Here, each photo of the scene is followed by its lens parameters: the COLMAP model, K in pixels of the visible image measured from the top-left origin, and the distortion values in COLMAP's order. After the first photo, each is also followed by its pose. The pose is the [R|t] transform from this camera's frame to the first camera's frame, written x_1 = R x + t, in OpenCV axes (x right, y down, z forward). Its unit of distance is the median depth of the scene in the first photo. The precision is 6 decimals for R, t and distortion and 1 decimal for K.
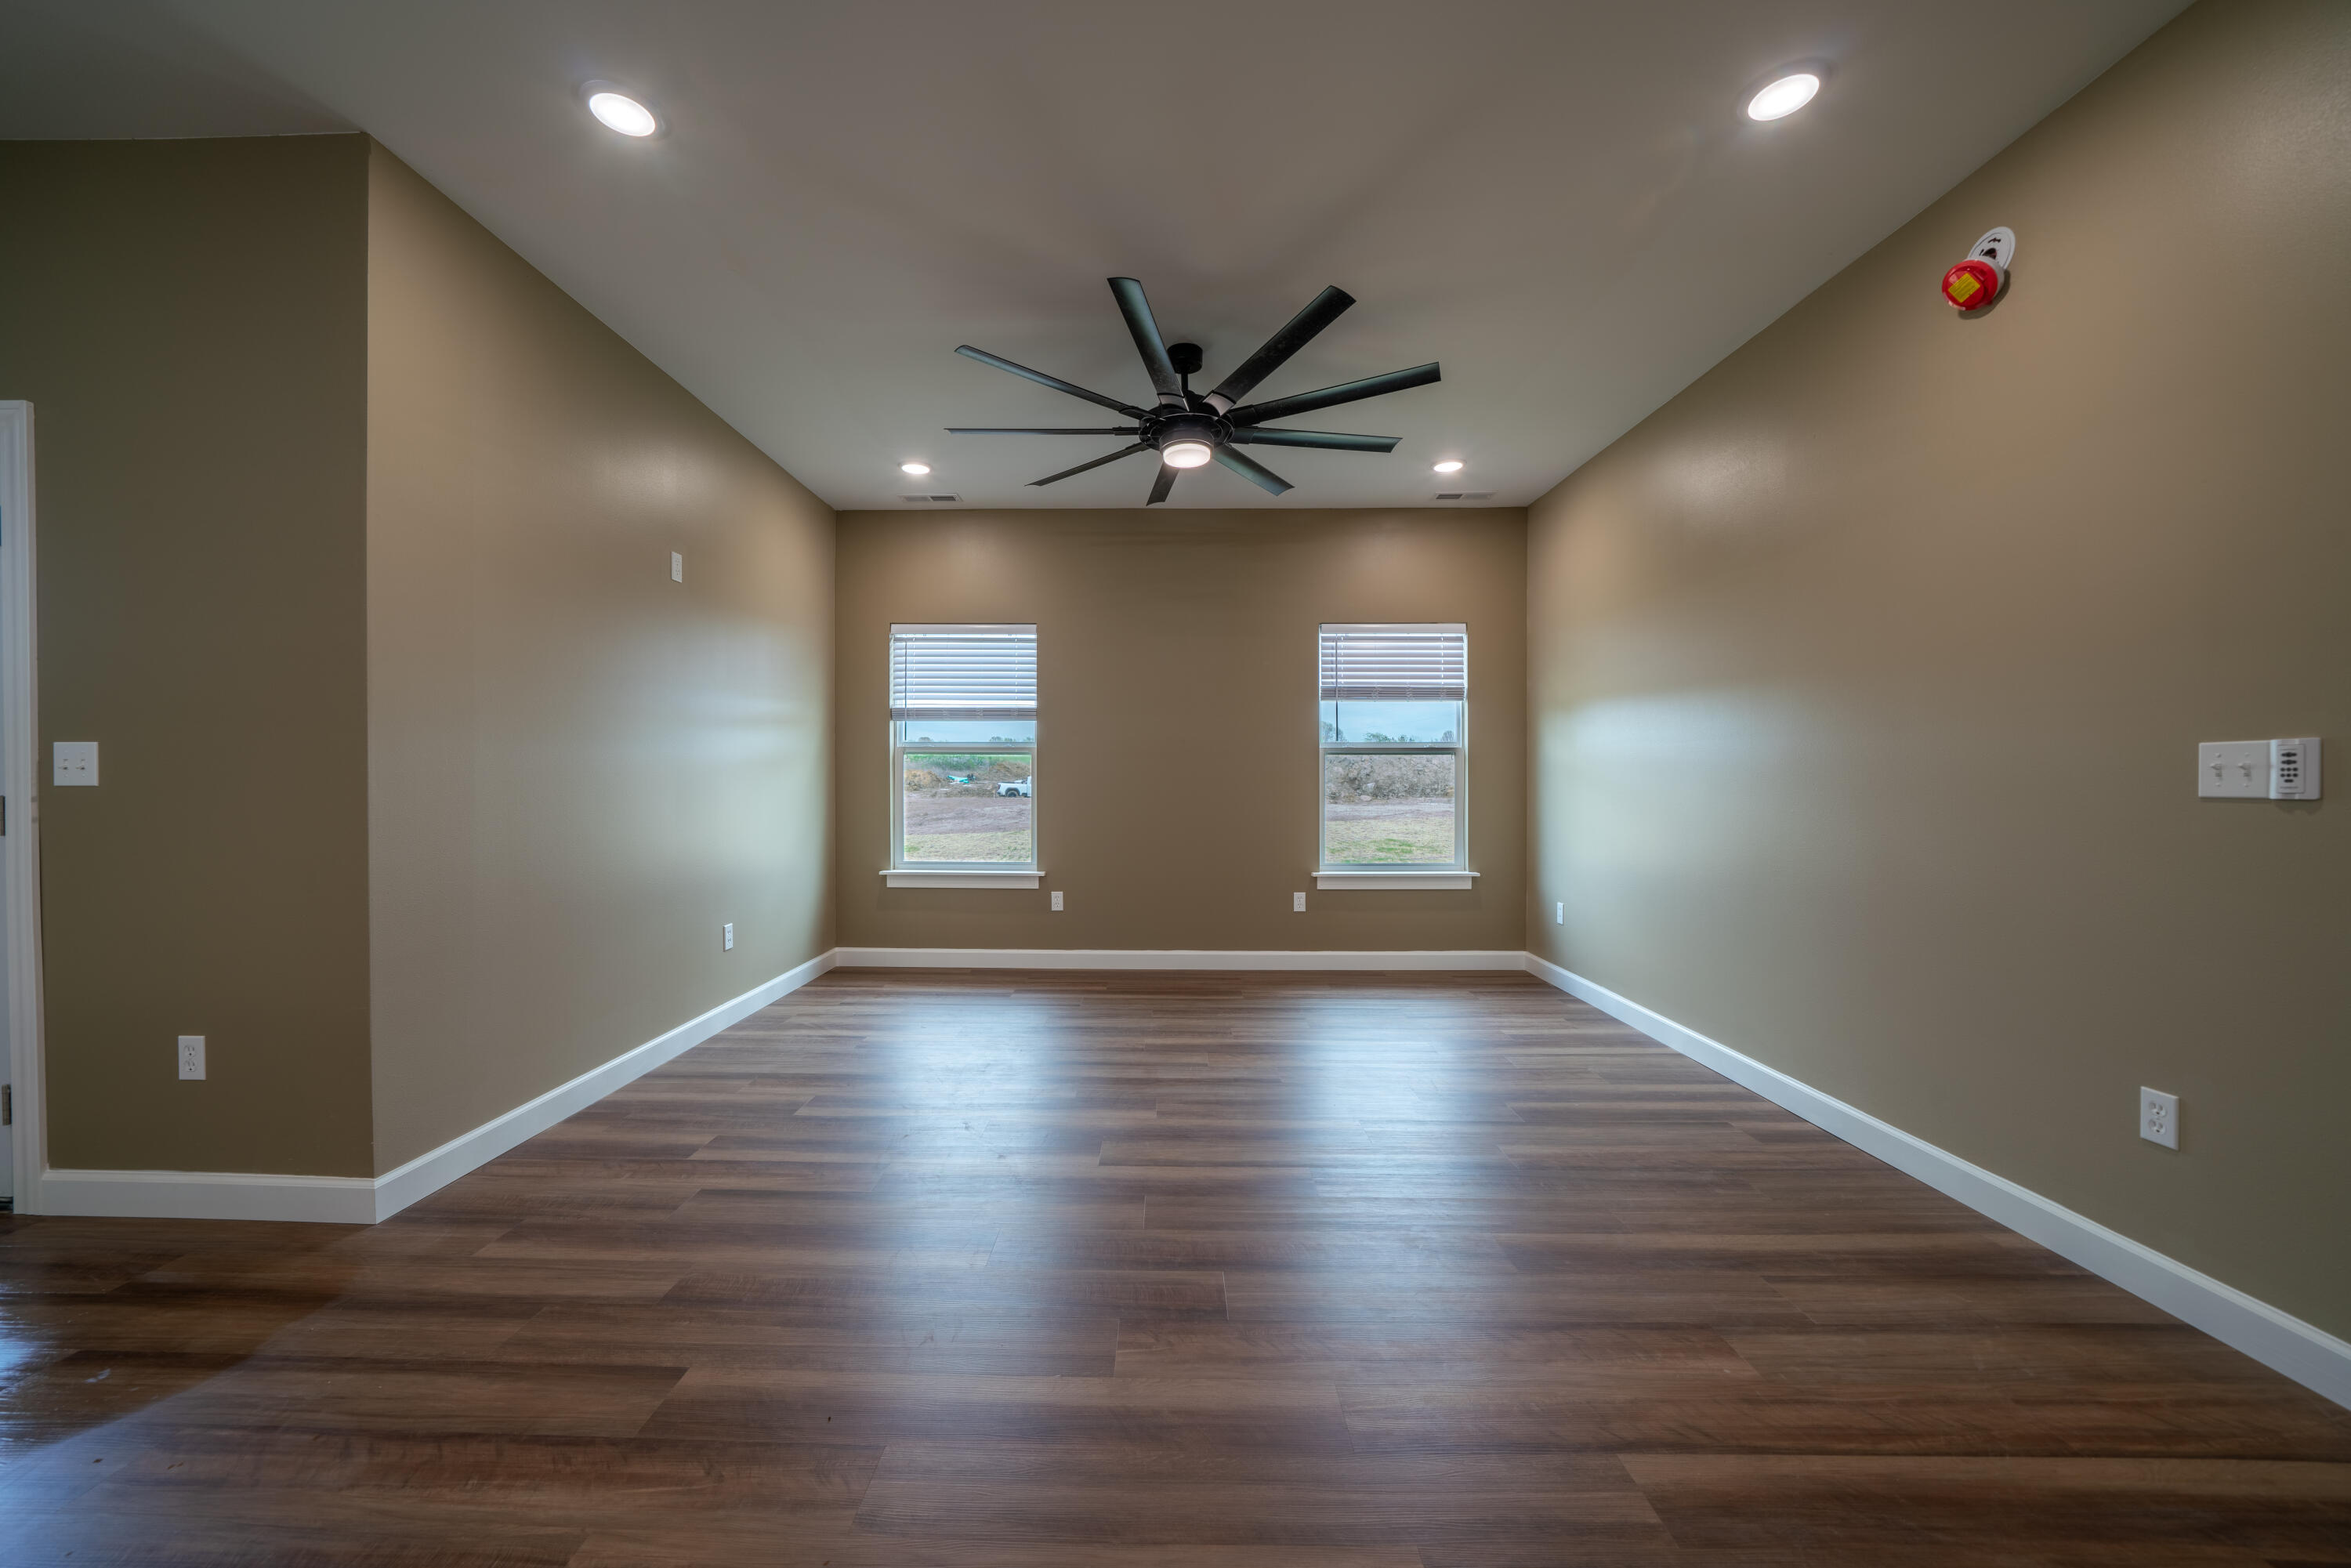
lens RADIAL K [[851.5, 0, 1175.5], [0, 851.5, 784.0], [0, 0, 1]] dist [0.000715, 0.000038]
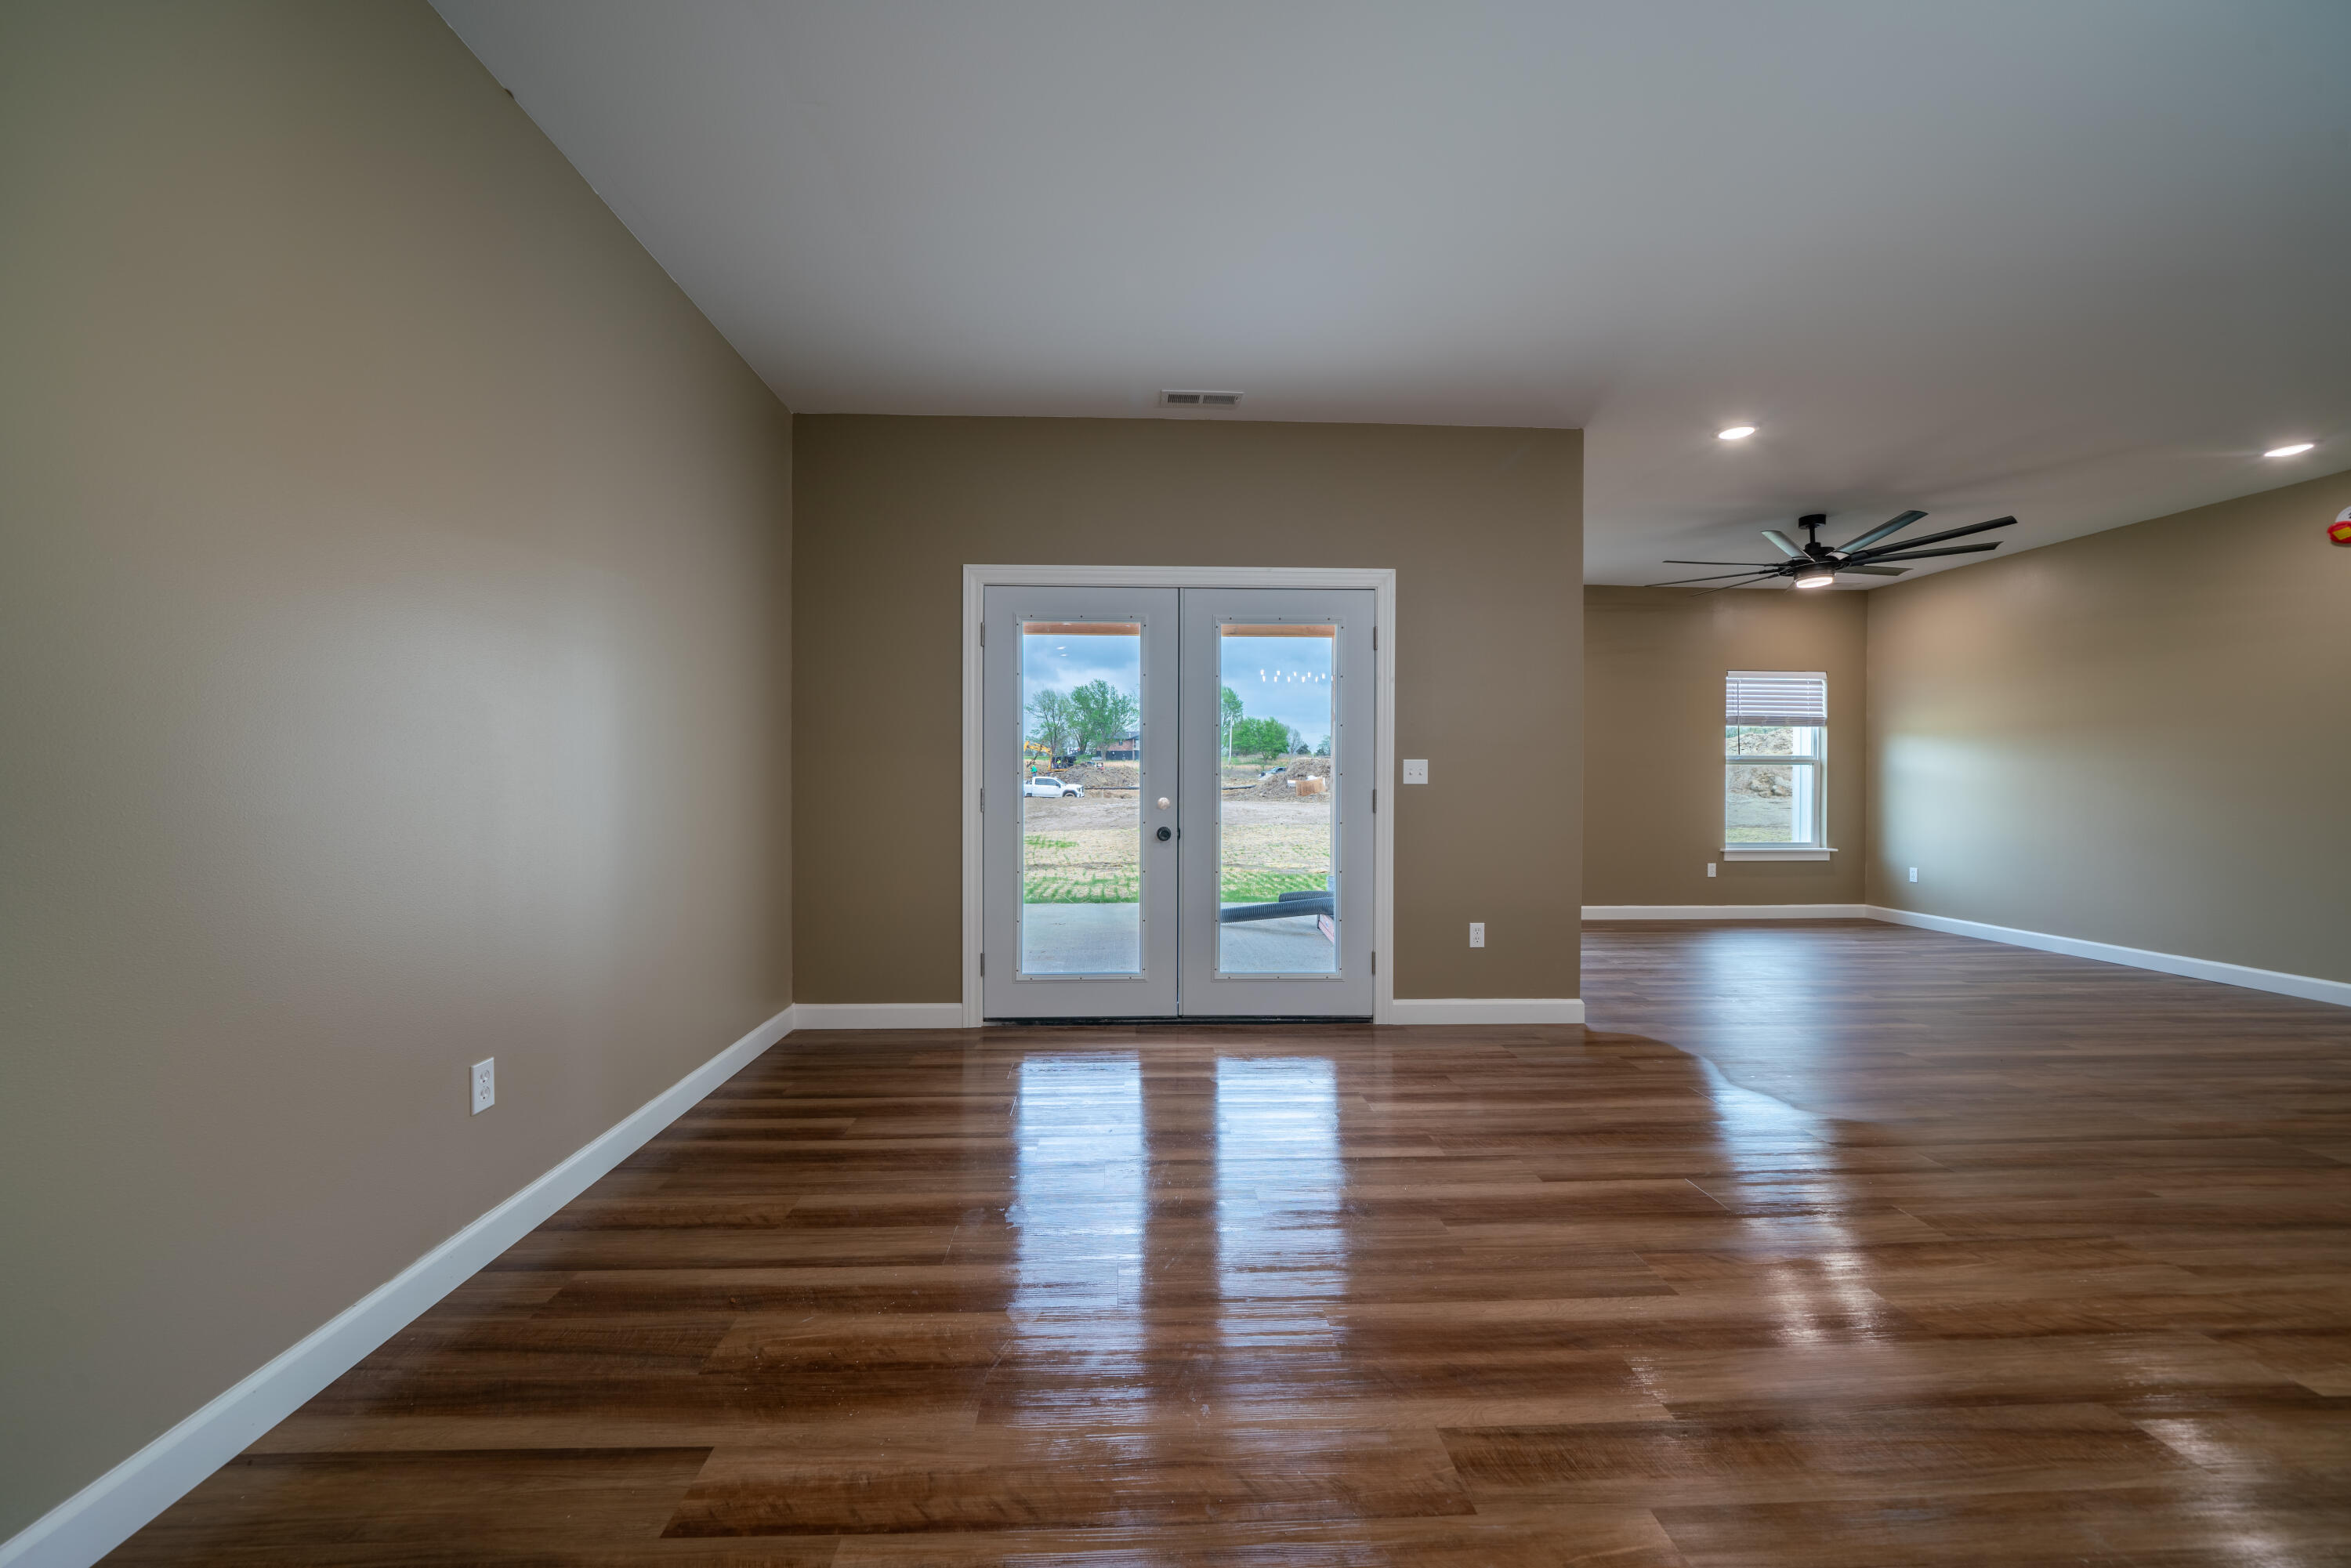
lens RADIAL K [[851.5, 0, 1175.5], [0, 851.5, 784.0], [0, 0, 1]] dist [0.000715, 0.000038]
pose [[0.997126, 0.003773, 0.075673, -0.838803], [-0.003700, 0.999993, -0.001099, 0.002692], [-0.075677, 0.000816, 0.997132, -0.324993]]
